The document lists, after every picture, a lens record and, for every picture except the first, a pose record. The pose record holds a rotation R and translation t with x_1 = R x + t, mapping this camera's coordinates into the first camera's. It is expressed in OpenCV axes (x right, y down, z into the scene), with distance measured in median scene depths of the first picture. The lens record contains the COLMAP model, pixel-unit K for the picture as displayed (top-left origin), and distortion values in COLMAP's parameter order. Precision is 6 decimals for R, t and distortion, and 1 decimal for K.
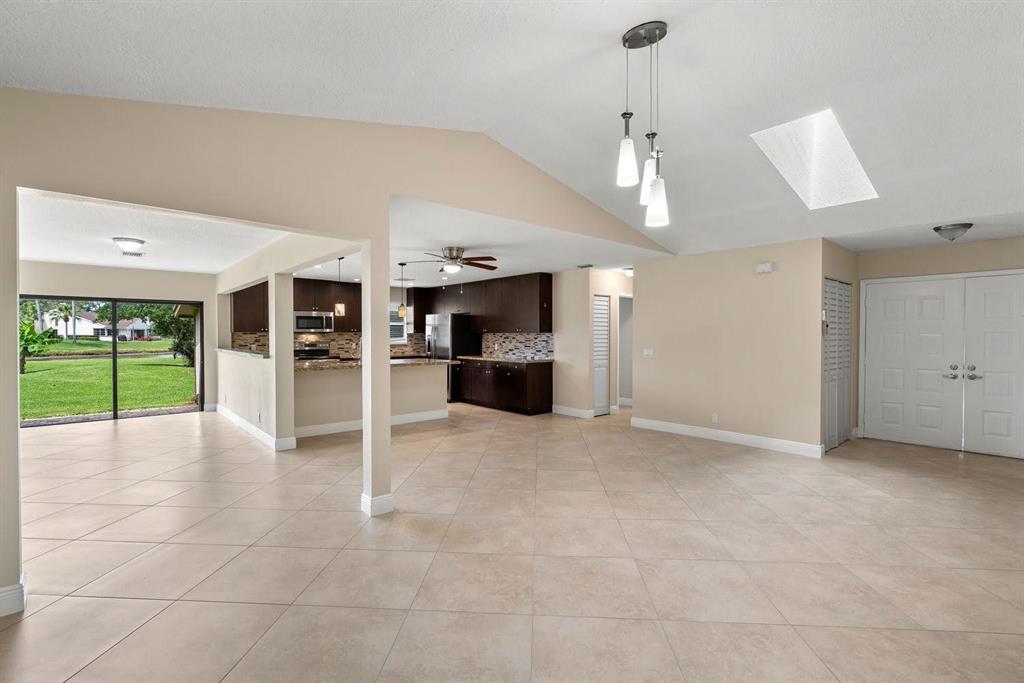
lens RADIAL K [[470.0, 0, 510.6], [0, 470.0, 343.8], [0, 0, 1]] dist [-0.010174, 0.002645]
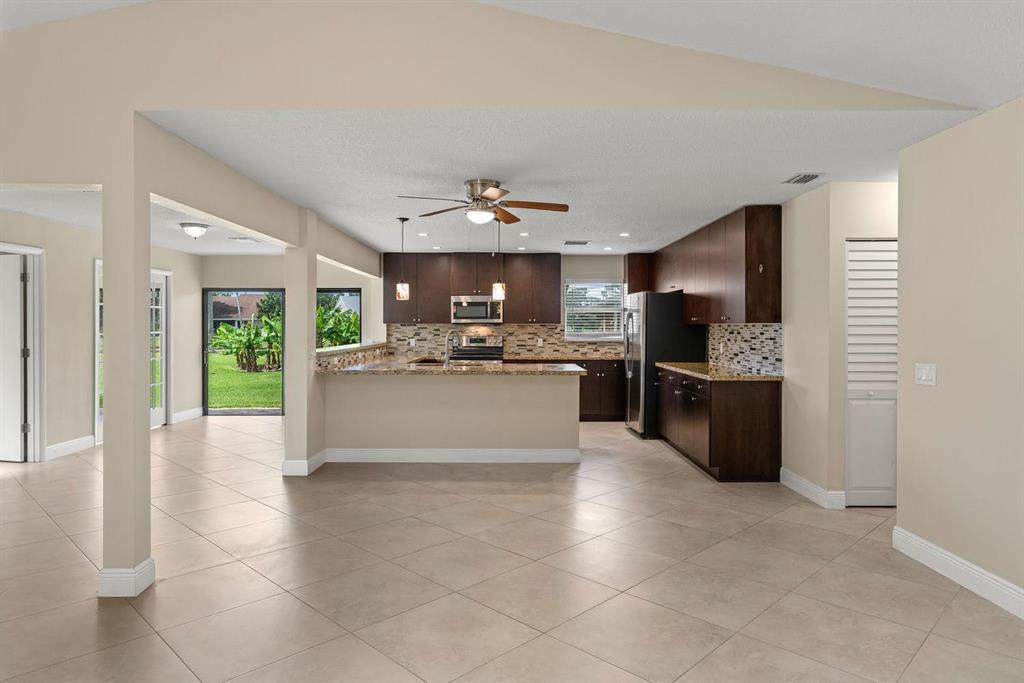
lens RADIAL K [[633.8, 0, 506.3], [0, 633.8, 332.5], [0, 0, 1]] dist [0.002905, 0.000188]
pose [[0.751466, 0.006048, -0.659744, 0.286444], [-0.013750, 0.999884, -0.006496, -0.004206], [0.659628, 0.013953, 0.751463, 0.273684]]
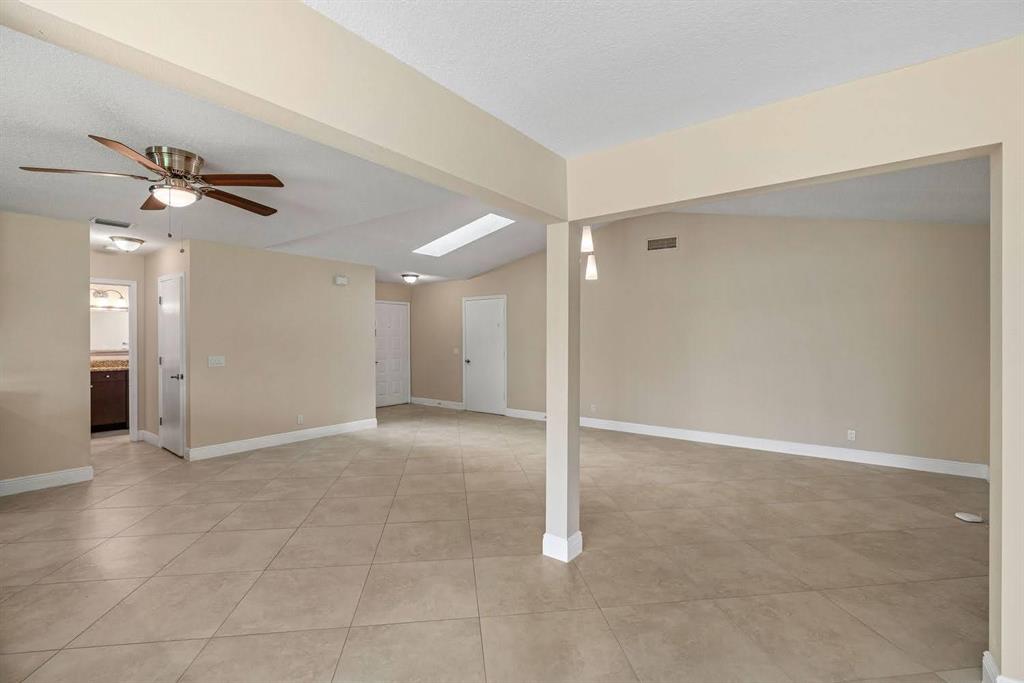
lens RADIAL K [[470.0, 0, 509.7], [0, 470.0, 338.9], [0, 0, 1]] dist [-0.010174, 0.002645]
pose [[-0.214426, -0.003902, 0.976732, -0.437457], [0.017296, 0.999820, 0.007791, -0.010821], [-0.976587, 0.018565, -0.214320, 0.517982]]
